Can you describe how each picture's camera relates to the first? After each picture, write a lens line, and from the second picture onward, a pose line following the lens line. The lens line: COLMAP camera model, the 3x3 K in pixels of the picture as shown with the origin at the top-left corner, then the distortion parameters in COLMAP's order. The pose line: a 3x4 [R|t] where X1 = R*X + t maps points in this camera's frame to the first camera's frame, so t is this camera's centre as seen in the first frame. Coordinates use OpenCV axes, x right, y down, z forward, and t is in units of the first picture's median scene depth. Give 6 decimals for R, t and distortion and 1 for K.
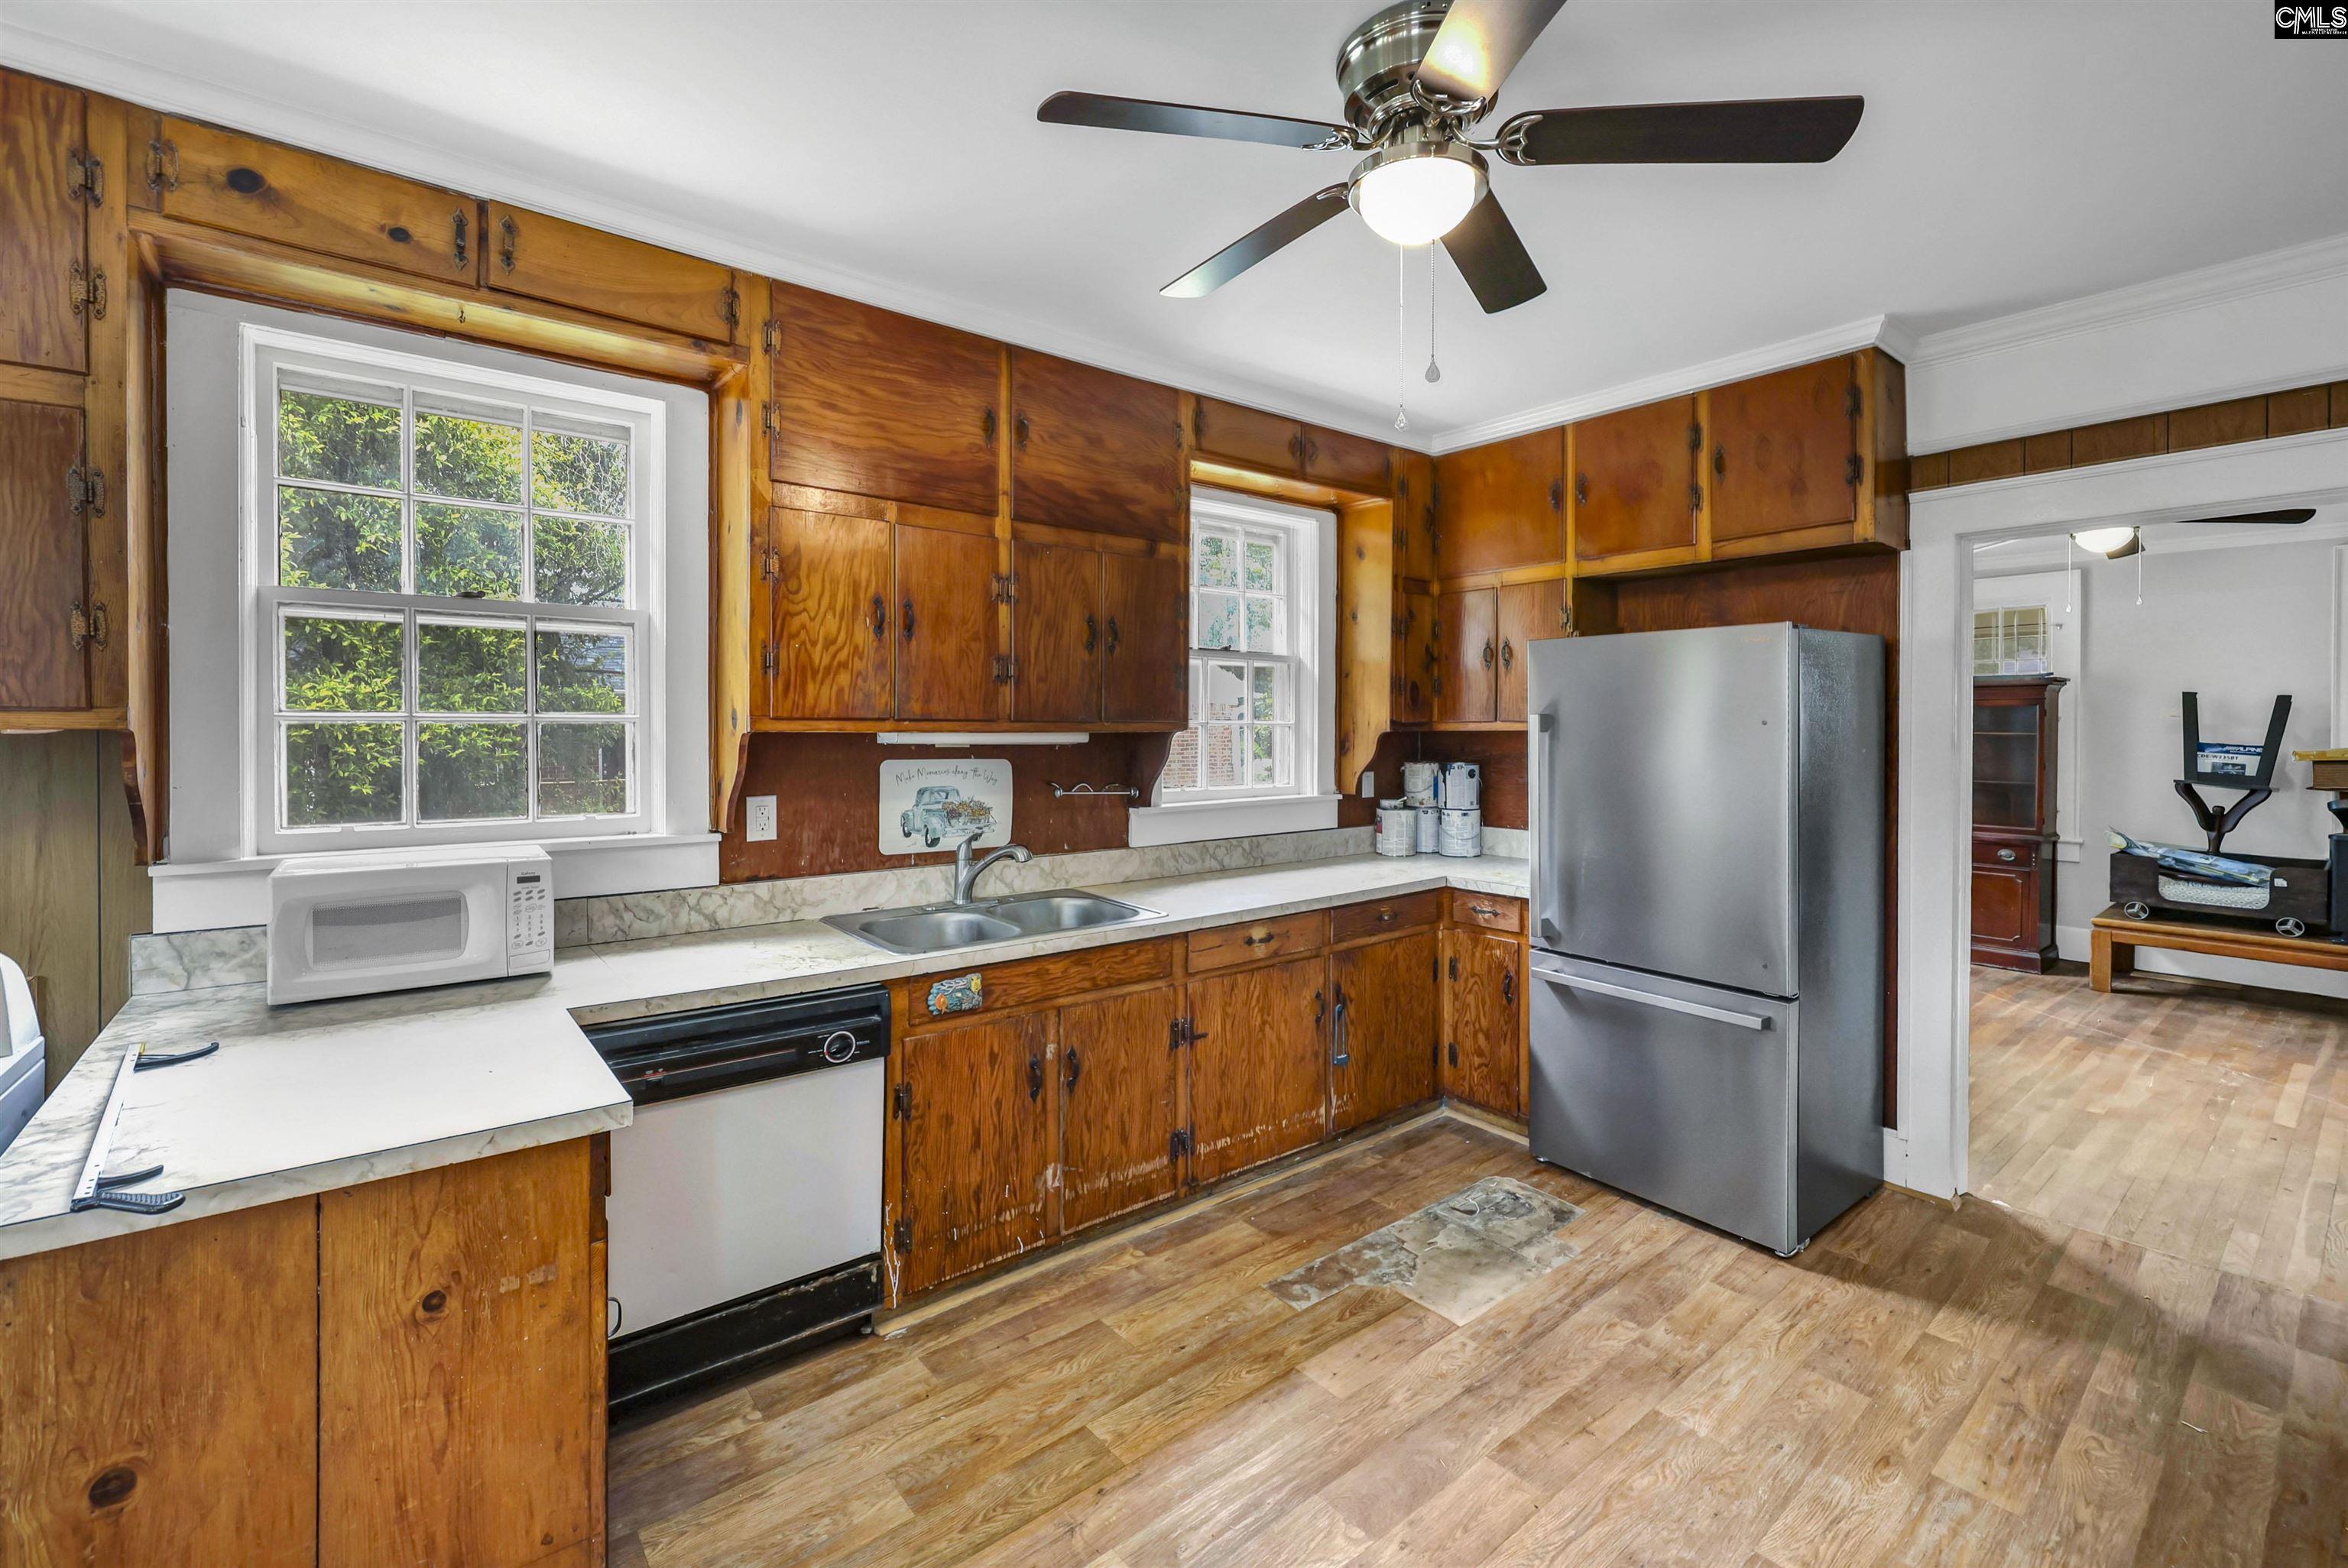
lens RADIAL K [[986.1, 0, 1174.7], [0, 986.1, 736.2], [0, 0, 1]] dist [0.000518, 0.000049]
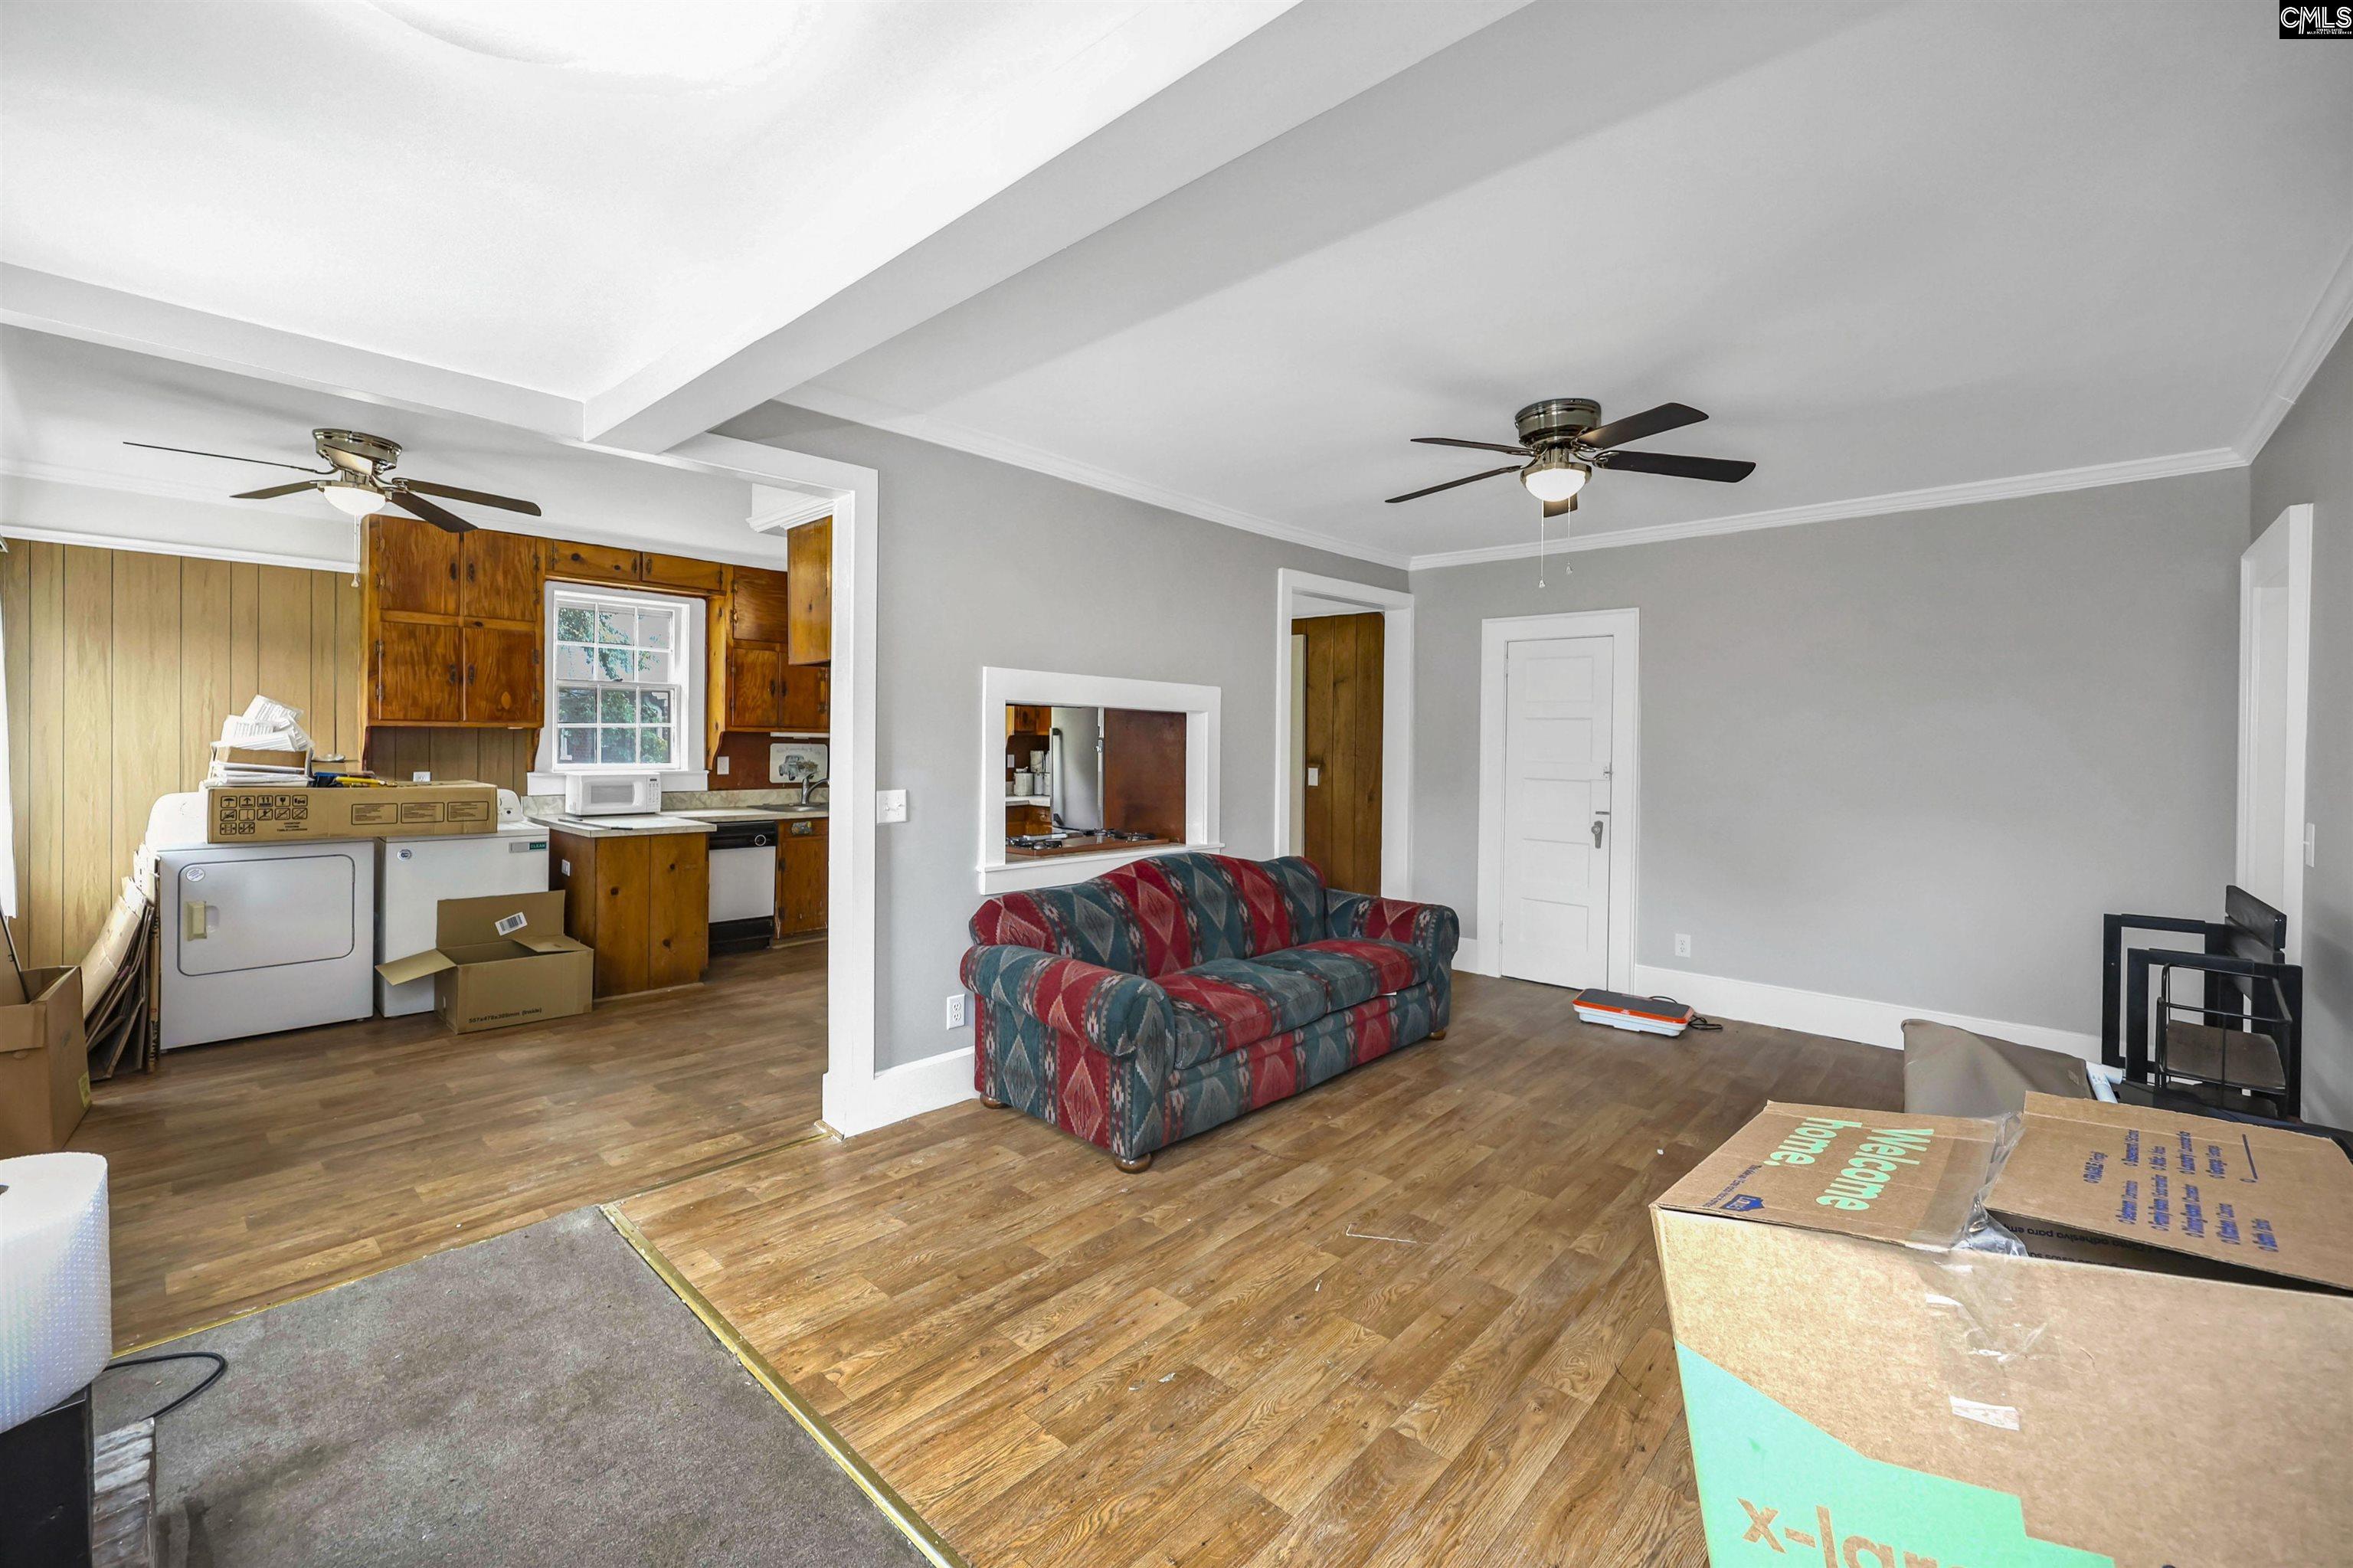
lens RADIAL K [[995.4, 0, 1122.3], [0, 995.4, 740.1], [0, 0, 1]] dist [0.024722, 0.000071]
pose [[0.995401, 0.008846, 0.095385, 0.354889], [-0.008480, 0.999955, -0.004235, 0.020291], [-0.095418, 0.003407, 0.995431, -1.647406]]
